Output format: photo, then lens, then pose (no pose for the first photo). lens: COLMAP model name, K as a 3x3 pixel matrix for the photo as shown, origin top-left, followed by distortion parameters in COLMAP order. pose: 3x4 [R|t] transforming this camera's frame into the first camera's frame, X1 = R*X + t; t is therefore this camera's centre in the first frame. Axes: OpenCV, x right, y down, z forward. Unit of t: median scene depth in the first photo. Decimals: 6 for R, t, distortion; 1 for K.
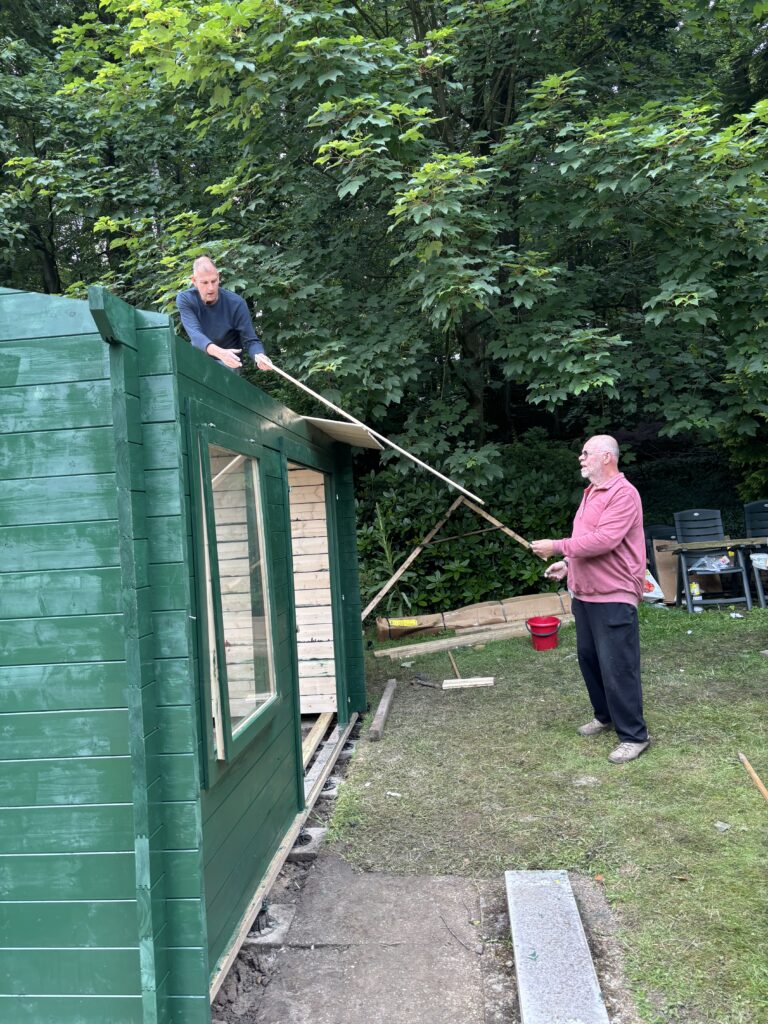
lens RADIAL K [[766.1, 0, 386.8], [0, 766.1, 520.6], [0, 0, 1]] dist [0.038764, -0.046936]
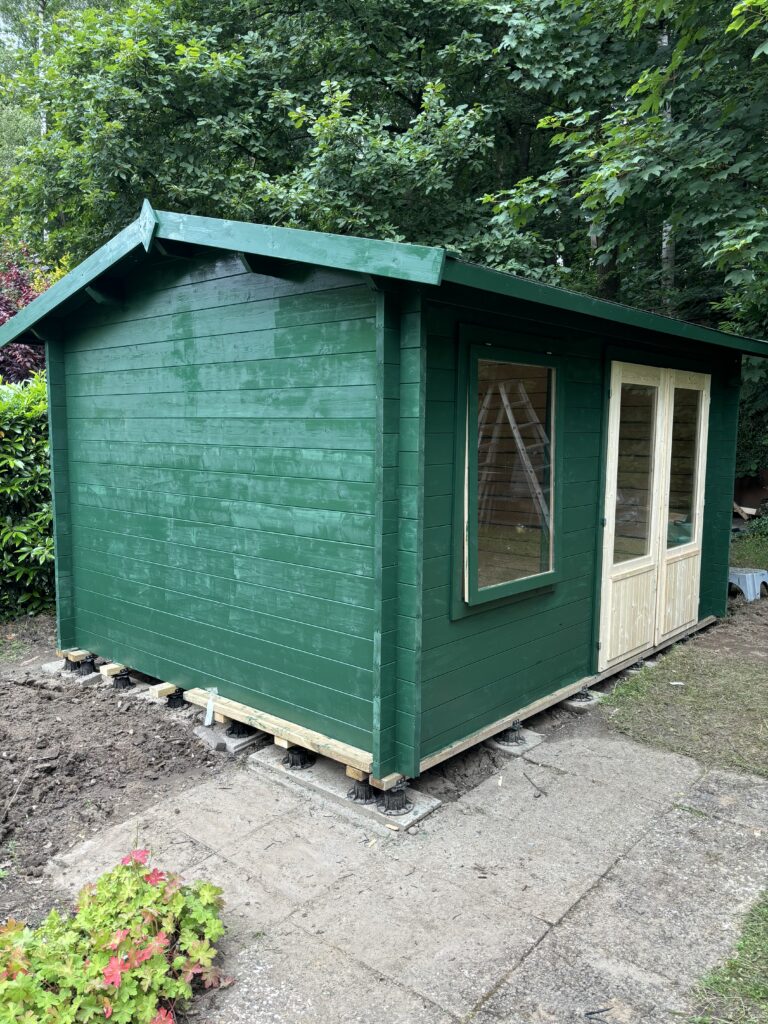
lens RADIAL K [[766.1, 0, 365.8], [0, 766.1, 537.4], [0, 0, 1]] dist [0.038764, -0.046936]
pose [[0.790314, 0.146783, -0.594861, 0.498393], [-0.042604, 0.981695, 0.185633, -0.046308], [0.611219, -0.121365, 0.782101, -0.157126]]
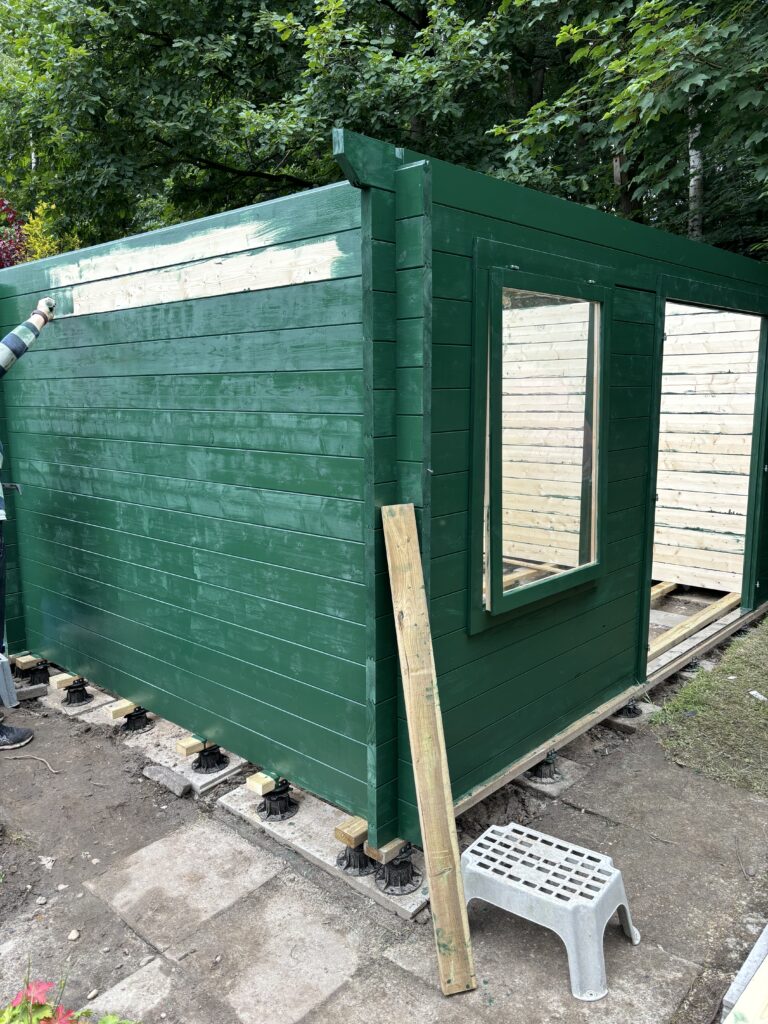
lens RADIAL K [[766.1, 0, 363.7], [0, 766.1, 529.4], [0, 0, 1]] dist [0.038764, -0.046936]
pose [[0.781505, 0.157218, -0.603765, 0.298412], [-0.025579, 0.974989, 0.220775, -0.017953], [0.623374, -0.157094, 0.765981, 0.158290]]
